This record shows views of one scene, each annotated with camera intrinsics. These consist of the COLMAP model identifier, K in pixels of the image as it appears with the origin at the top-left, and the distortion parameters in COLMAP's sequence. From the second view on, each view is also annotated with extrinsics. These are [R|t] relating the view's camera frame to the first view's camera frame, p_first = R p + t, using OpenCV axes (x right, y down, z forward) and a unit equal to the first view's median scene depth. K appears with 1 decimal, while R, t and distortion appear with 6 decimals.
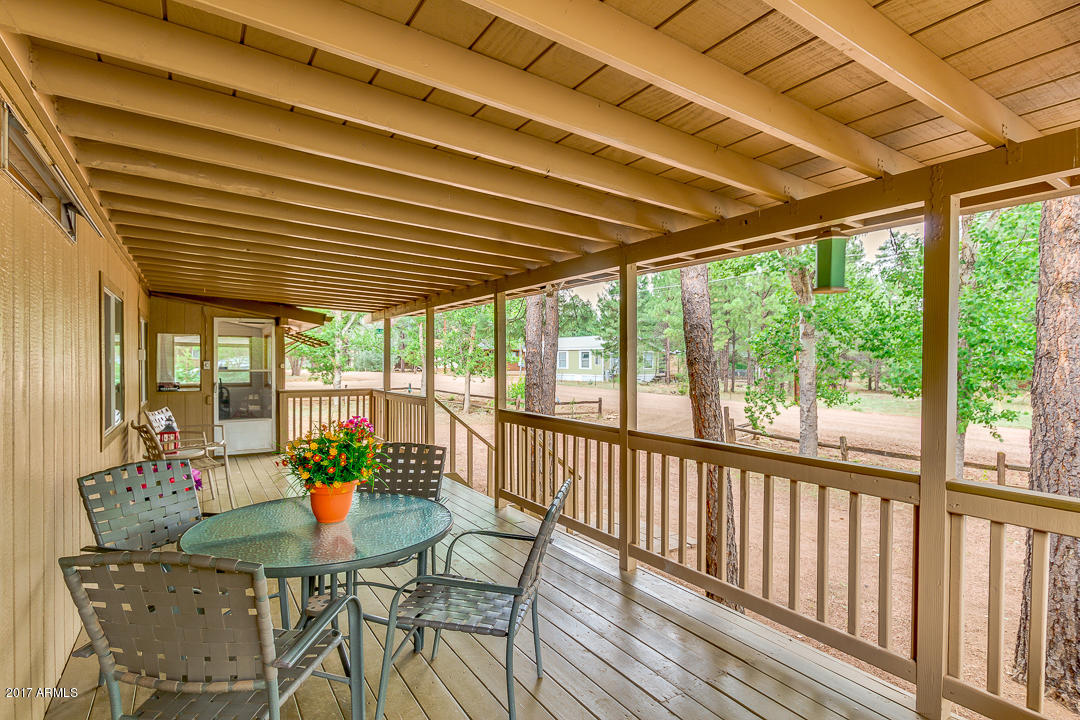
lens RADIAL K [[544.8, 0, 525.2], [0, 544.8, 361.8], [0, 0, 1]] dist [0.008375, -0.000536]
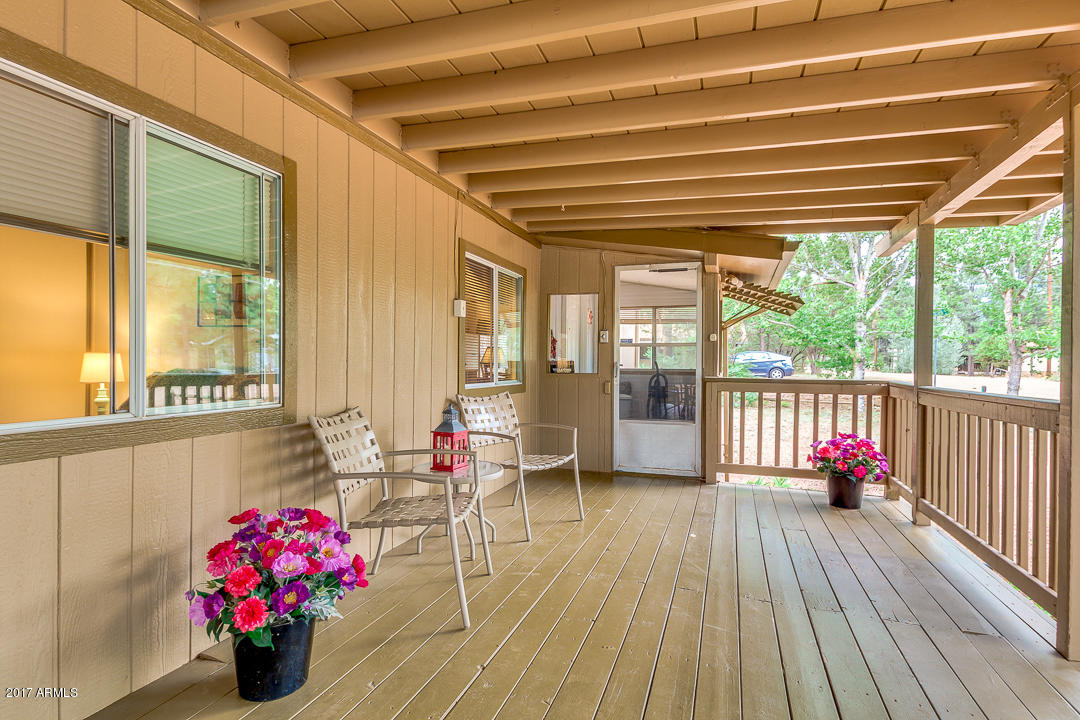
lens RADIAL K [[544.8, 0, 525.2], [0, 544.8, 361.8], [0, 0, 1]] dist [0.008375, -0.000536]
pose [[0.618347, 0.003839, -0.785896, -0.102238], [-0.005471, 0.999985, 0.000580, 0.035033], [0.785886, 0.003941, 0.618359, 0.468379]]
